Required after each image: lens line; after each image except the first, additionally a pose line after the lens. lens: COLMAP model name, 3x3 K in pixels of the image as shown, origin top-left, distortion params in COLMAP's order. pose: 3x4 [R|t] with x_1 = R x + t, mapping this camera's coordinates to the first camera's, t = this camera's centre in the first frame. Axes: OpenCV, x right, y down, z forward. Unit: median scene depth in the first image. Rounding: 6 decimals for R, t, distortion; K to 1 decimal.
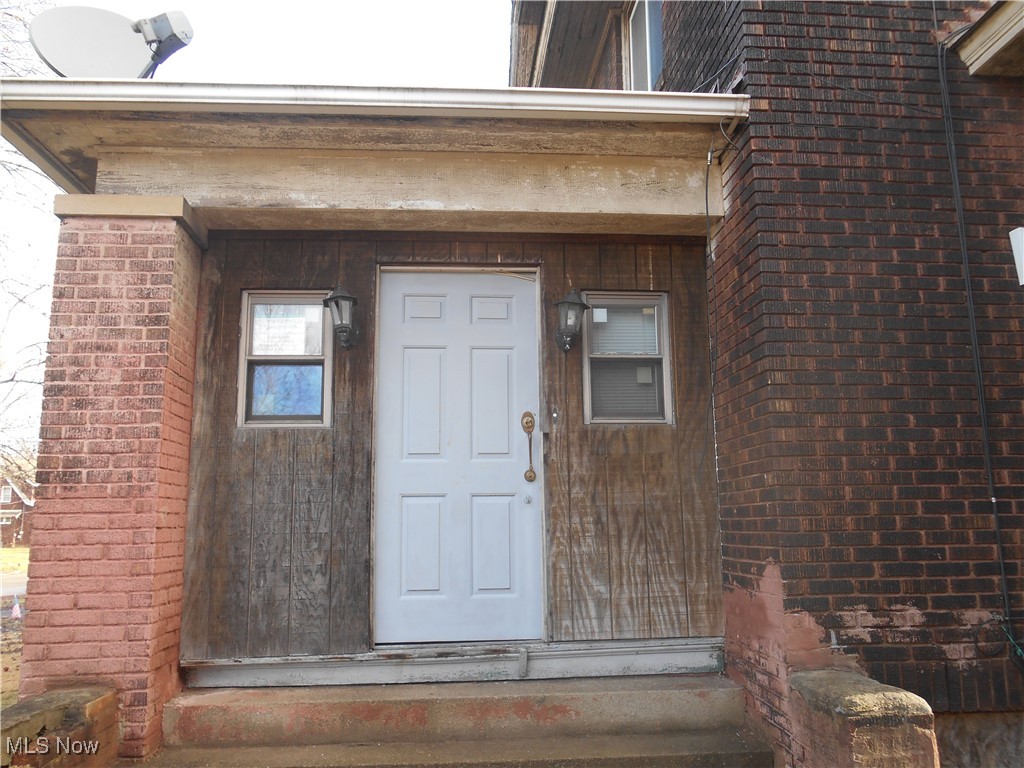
lens RADIAL K [[799.2, 0, 506.3], [0, 799.2, 374.1], [0, 0, 1]] dist [-0.017573, 0.006983]
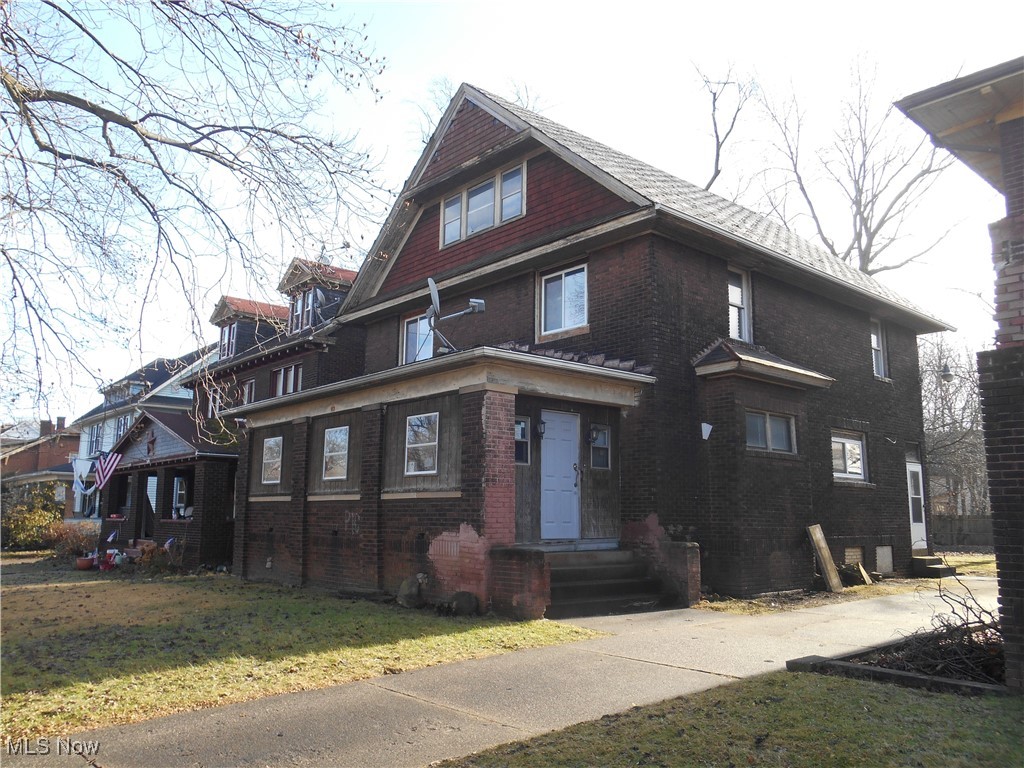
lens RADIAL K [[799.2, 0, 502.6], [0, 799.2, 375.7], [0, 0, 1]] dist [-0.017573, 0.006983]
pose [[0.808791, 0.119077, 0.575915, -2.130337], [-0.124987, 0.991719, -0.029523, -0.169228], [-0.574662, -0.048104, 0.816976, -1.373943]]
